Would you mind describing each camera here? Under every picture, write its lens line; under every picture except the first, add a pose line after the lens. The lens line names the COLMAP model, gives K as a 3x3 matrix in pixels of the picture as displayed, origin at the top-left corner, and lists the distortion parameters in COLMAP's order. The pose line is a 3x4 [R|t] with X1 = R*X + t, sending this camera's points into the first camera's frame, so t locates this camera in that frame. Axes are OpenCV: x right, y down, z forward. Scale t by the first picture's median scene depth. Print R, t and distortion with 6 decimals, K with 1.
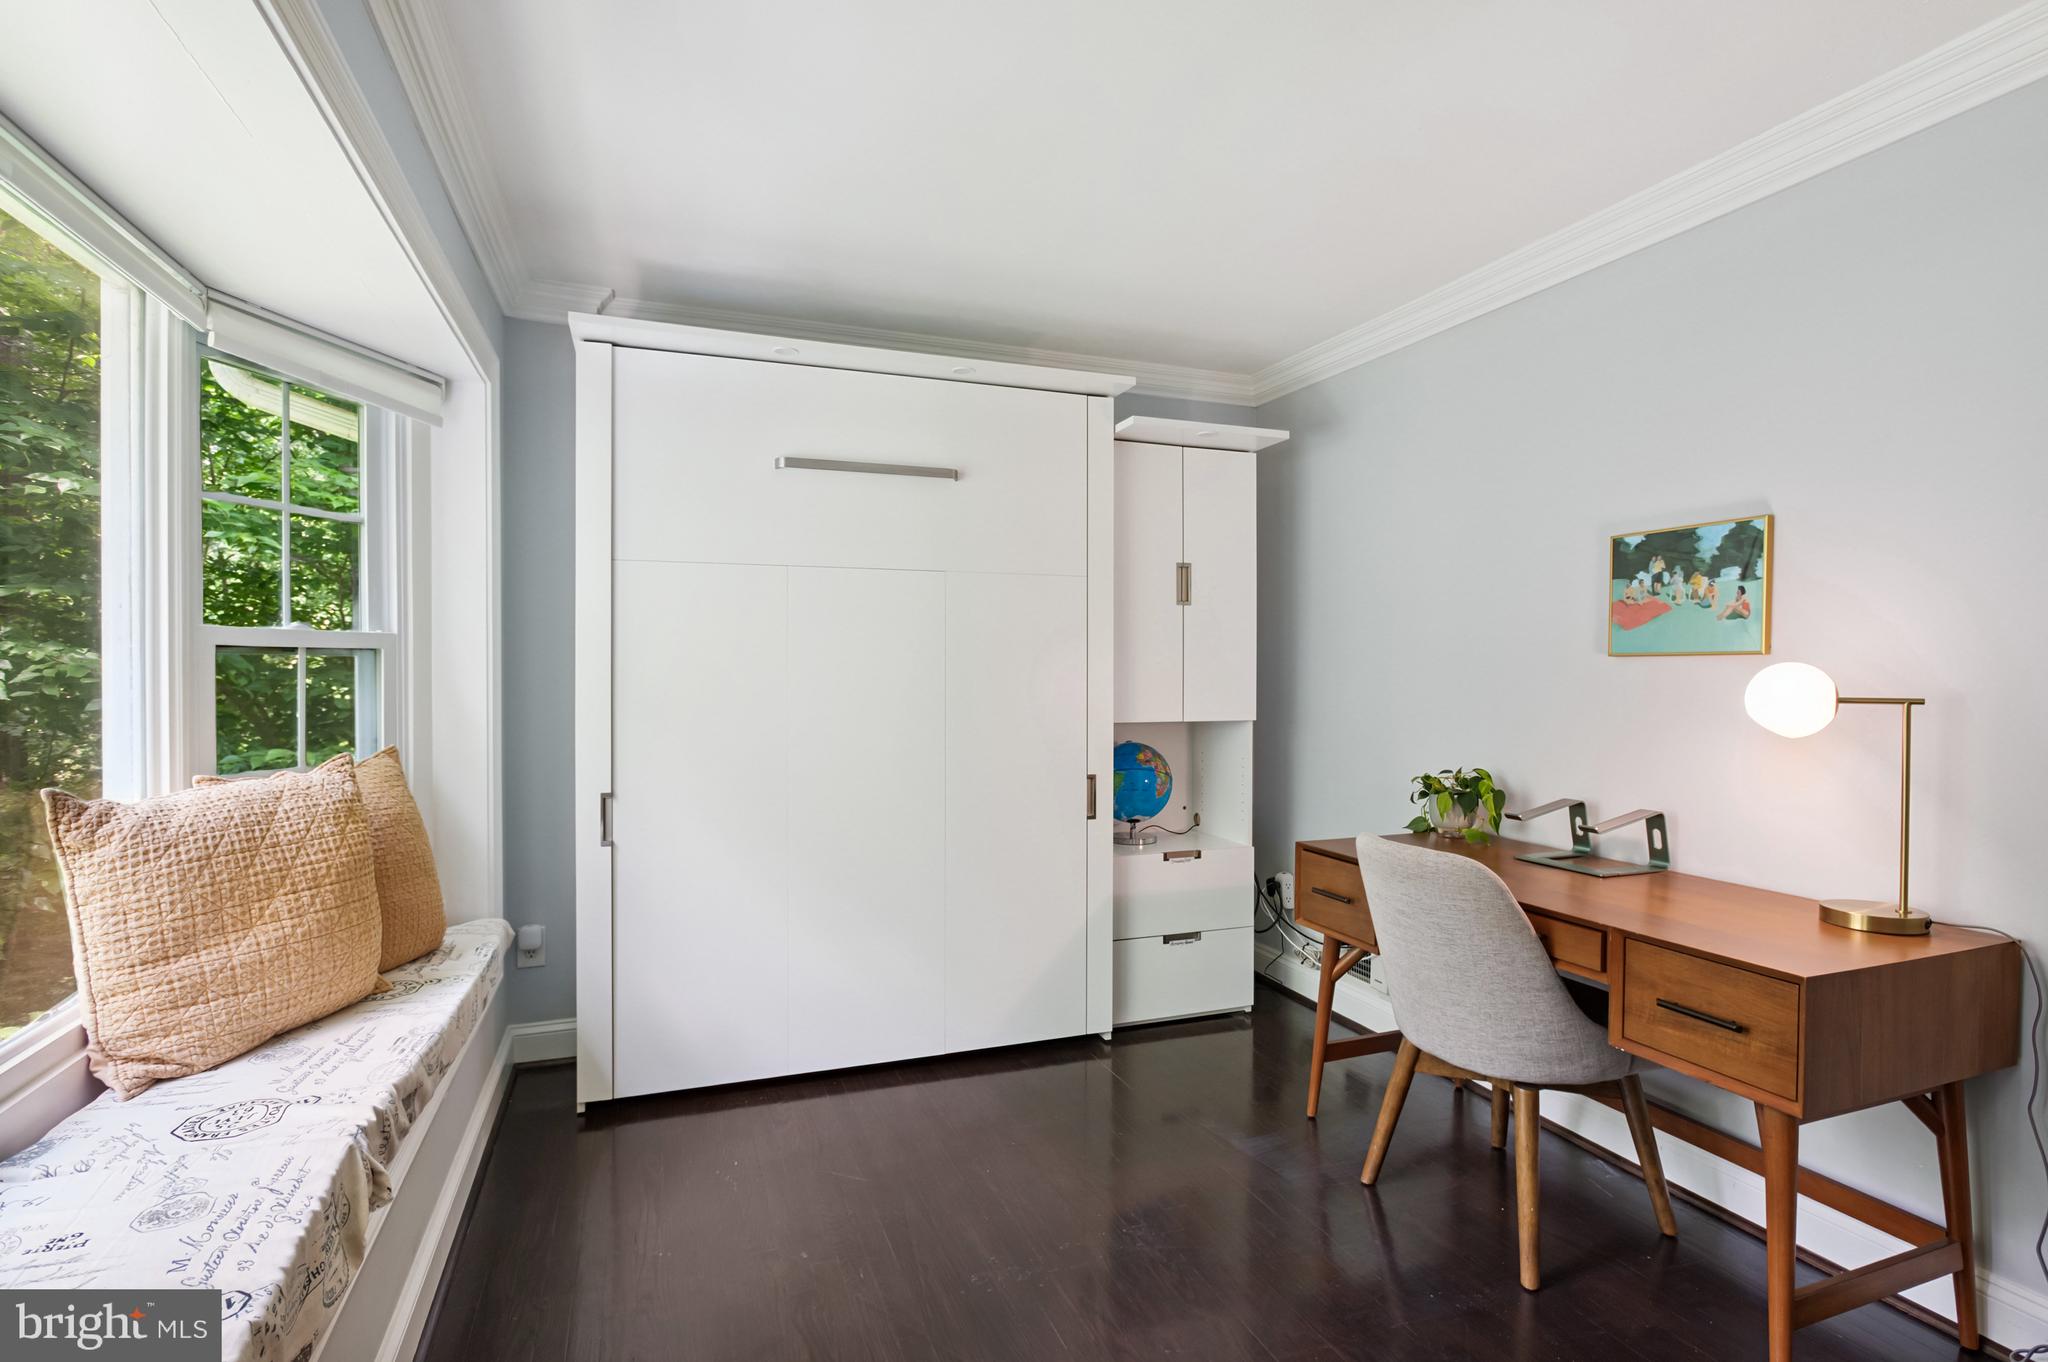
lens RADIAL K [[1020.6, 0, 1019.0], [0, 1020.6, 676.0], [0, 0, 1]] dist [-0.008092, 0.000862]
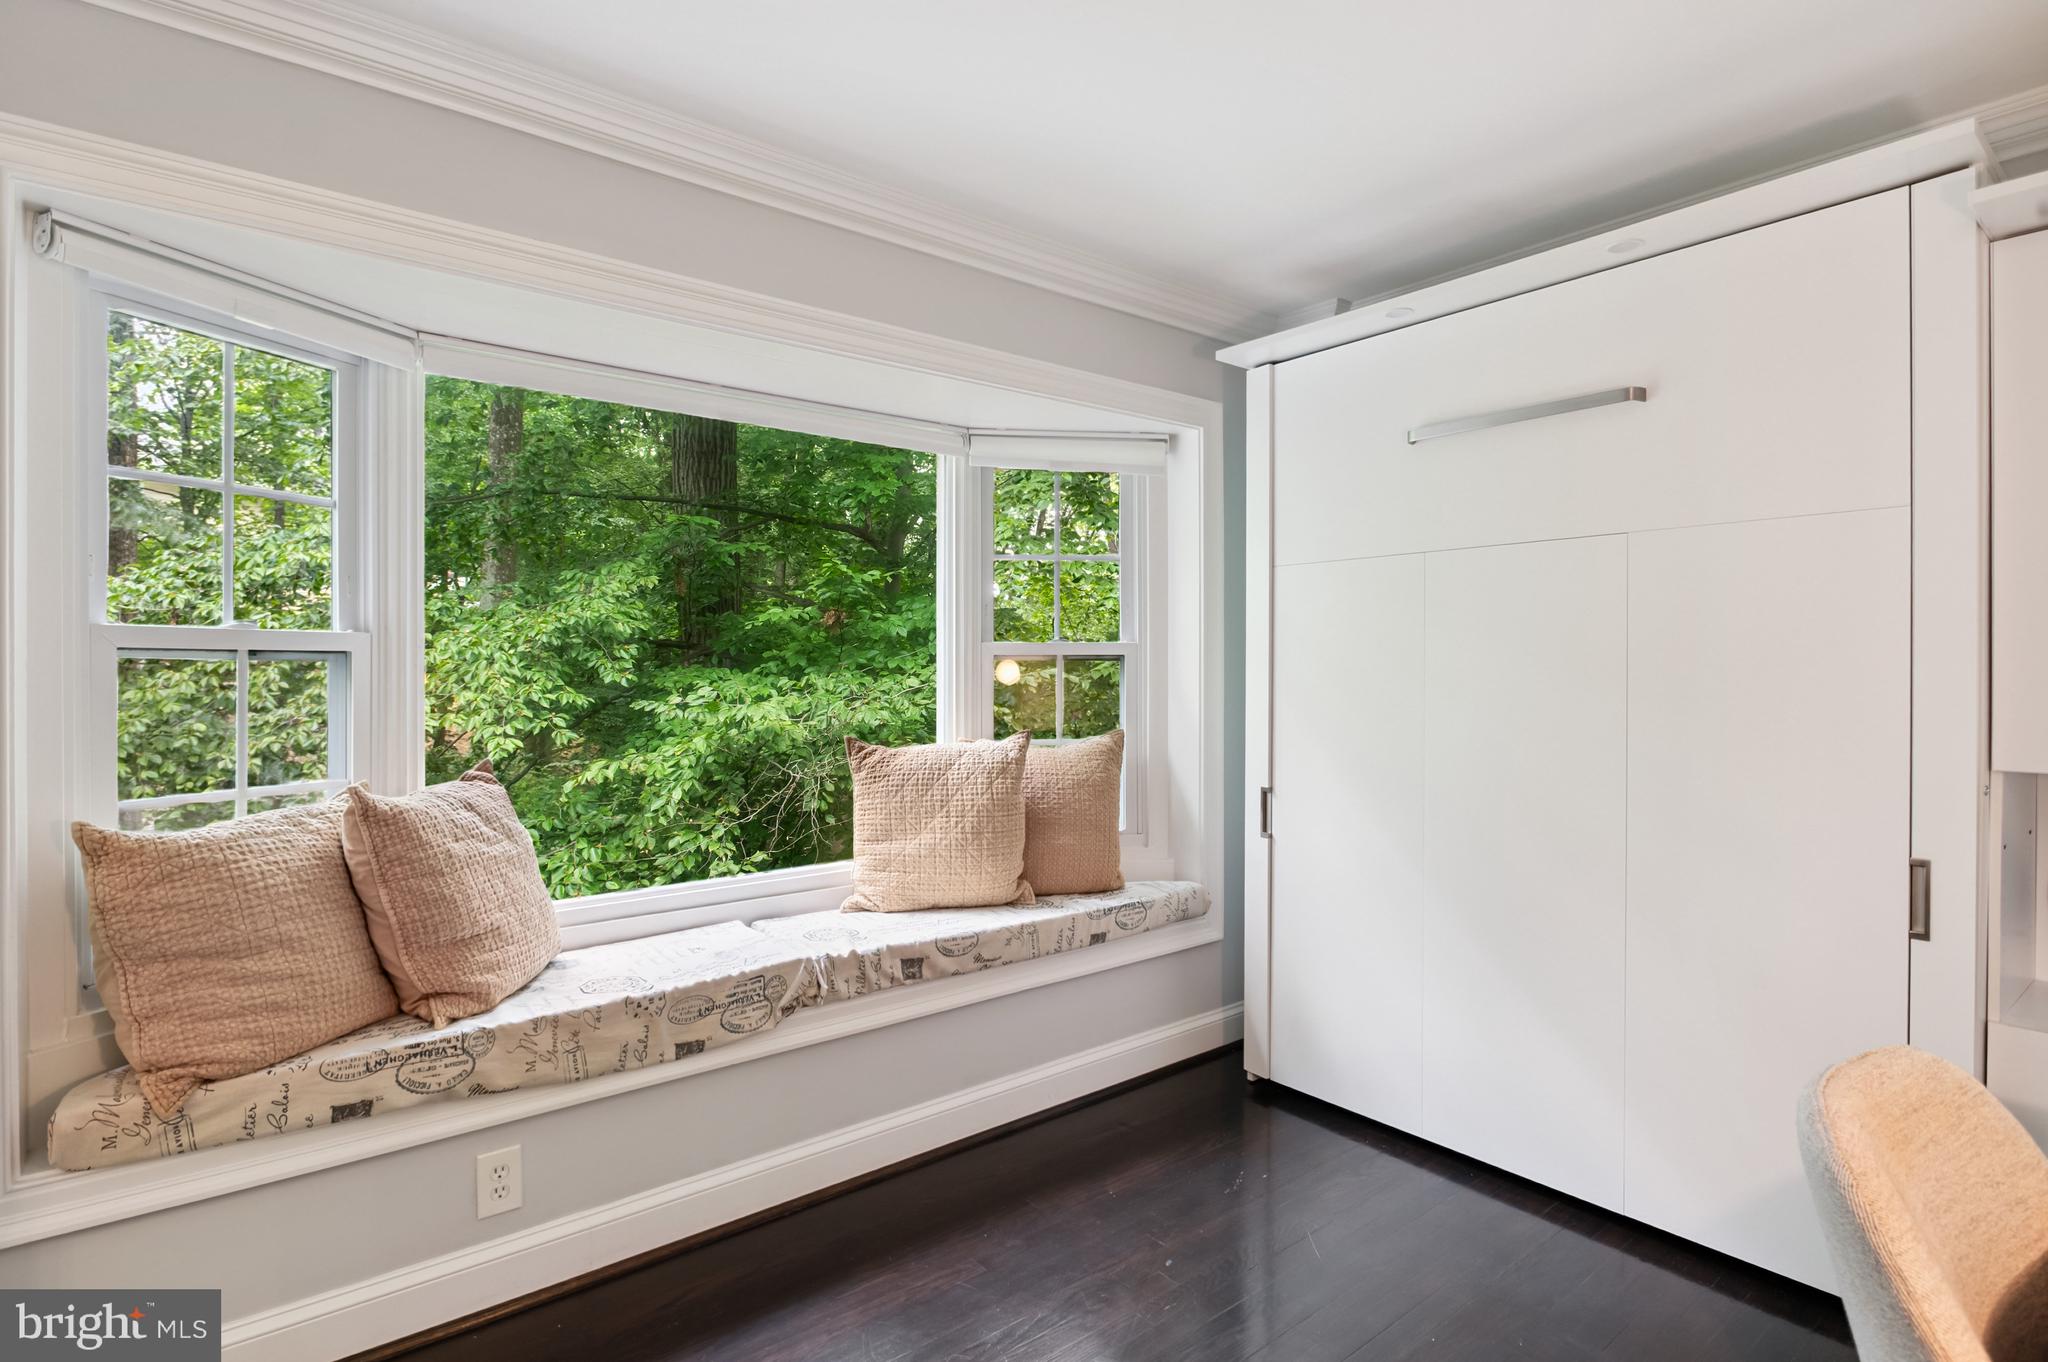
lens RADIAL K [[1020.6, 0, 1020.4], [0, 1020.6, 679.6], [0, 0, 1]] dist [-0.008092, 0.000862]
pose [[0.325504, 0.005653, -0.945524, 0.515402], [-0.011534, 0.999931, 0.002008, 0.003211], [0.945470, 0.010252, 0.325547, 0.413596]]
